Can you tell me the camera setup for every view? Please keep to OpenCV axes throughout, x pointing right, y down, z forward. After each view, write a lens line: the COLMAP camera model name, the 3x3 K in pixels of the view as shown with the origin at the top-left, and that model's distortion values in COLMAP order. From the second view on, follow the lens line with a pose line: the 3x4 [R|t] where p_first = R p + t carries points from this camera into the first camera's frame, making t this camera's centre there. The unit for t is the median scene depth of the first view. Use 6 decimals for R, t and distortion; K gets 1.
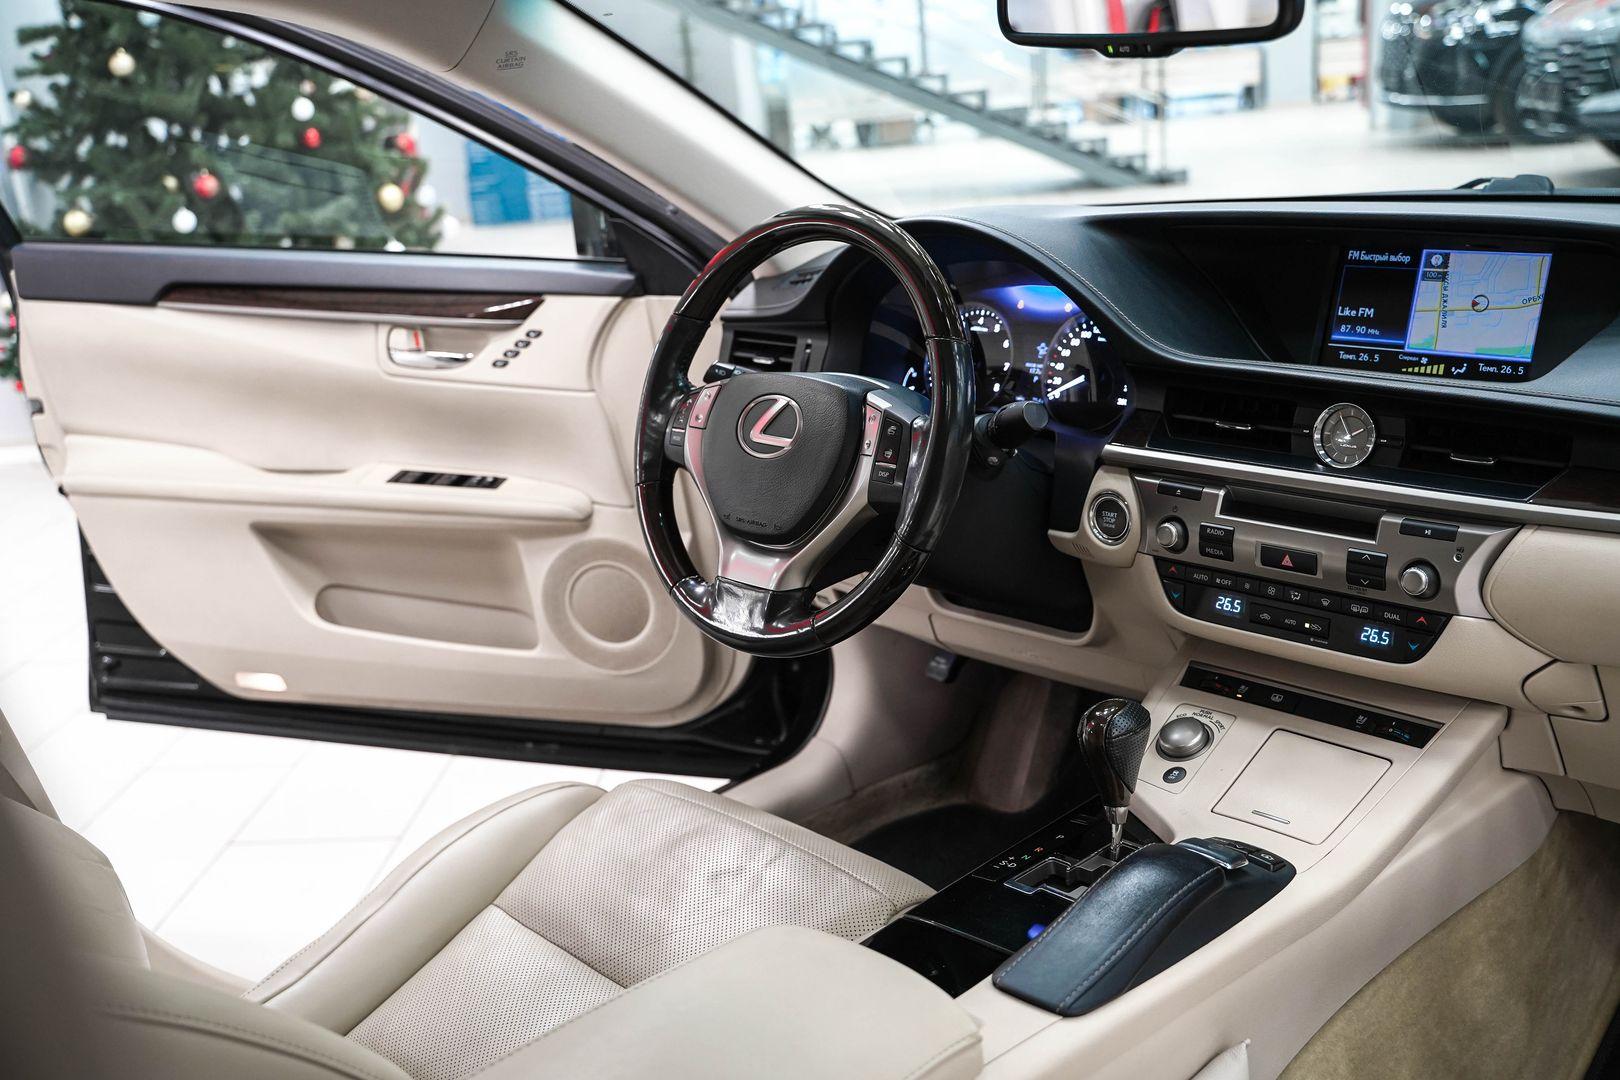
lens RADIAL K [[1582.9, 0, 857.2], [0, 1582.9, 536.2], [0, 0, 1]] dist [-0.030638, 0.000000]
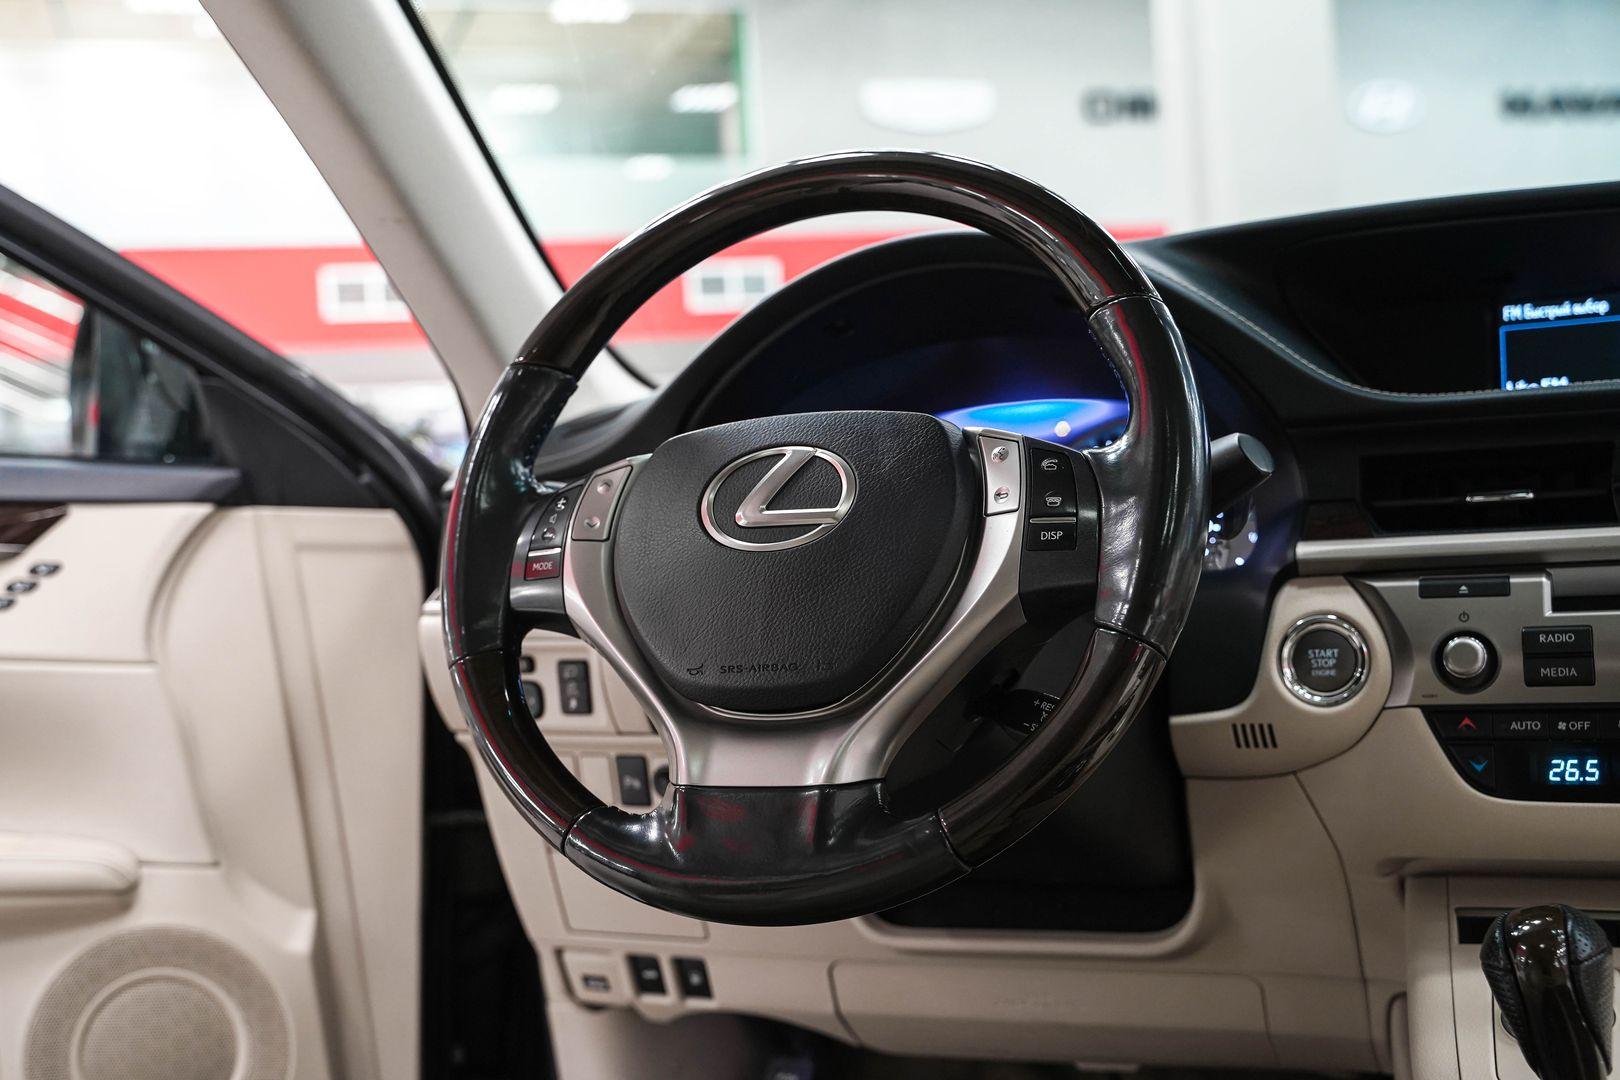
lens RADIAL K [[1888.7, 0, 797.7], [0, 1888.7, 520.1], [0, 0, 1]] dist [0.030042, 0.000000]
pose [[0.938076, 0.021487, 0.345763, -0.218003], [0.091652, 0.947119, -0.307516, 0.111089], [-0.334087, 0.320163, 0.886500, 0.329015]]
